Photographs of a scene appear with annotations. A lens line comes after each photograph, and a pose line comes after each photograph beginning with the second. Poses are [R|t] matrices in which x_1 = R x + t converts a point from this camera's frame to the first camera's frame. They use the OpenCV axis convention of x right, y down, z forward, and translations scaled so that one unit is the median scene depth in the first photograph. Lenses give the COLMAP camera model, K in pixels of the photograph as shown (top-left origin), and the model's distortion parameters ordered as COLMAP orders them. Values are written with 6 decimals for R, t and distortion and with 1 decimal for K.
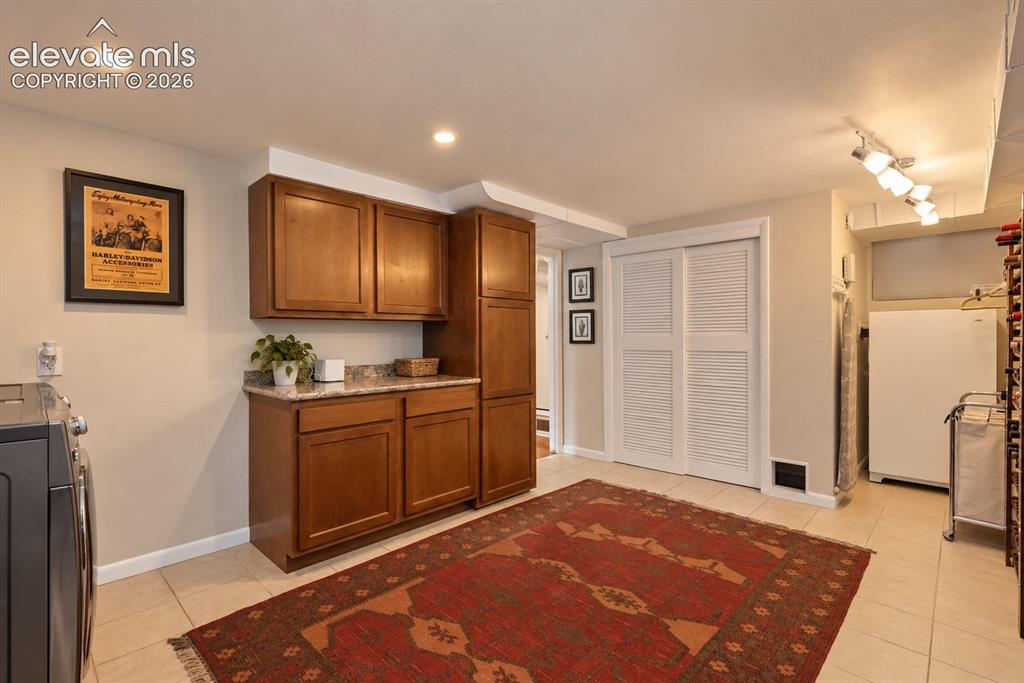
lens RADIAL K [[472.4, 0, 505.0], [0, 472.4, 334.5], [0, 0, 1]] dist [-0.002232, 0.000136]
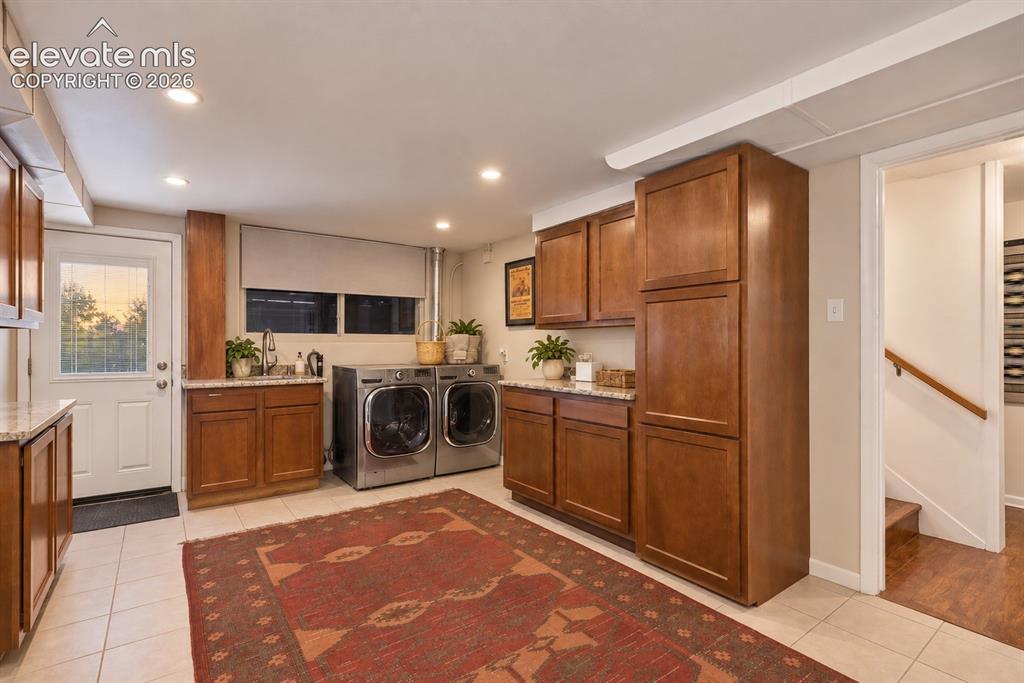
lens RADIAL K [[472.4, 0, 504.5], [0, 472.4, 346.5], [0, 0, 1]] dist [-0.002232, 0.000136]
pose [[-0.169216, -0.000547, -0.985579, 1.025999], [-0.006716, 0.999977, 0.000598, 0.015811], [0.985556, 0.006720, -0.169215, 1.222027]]
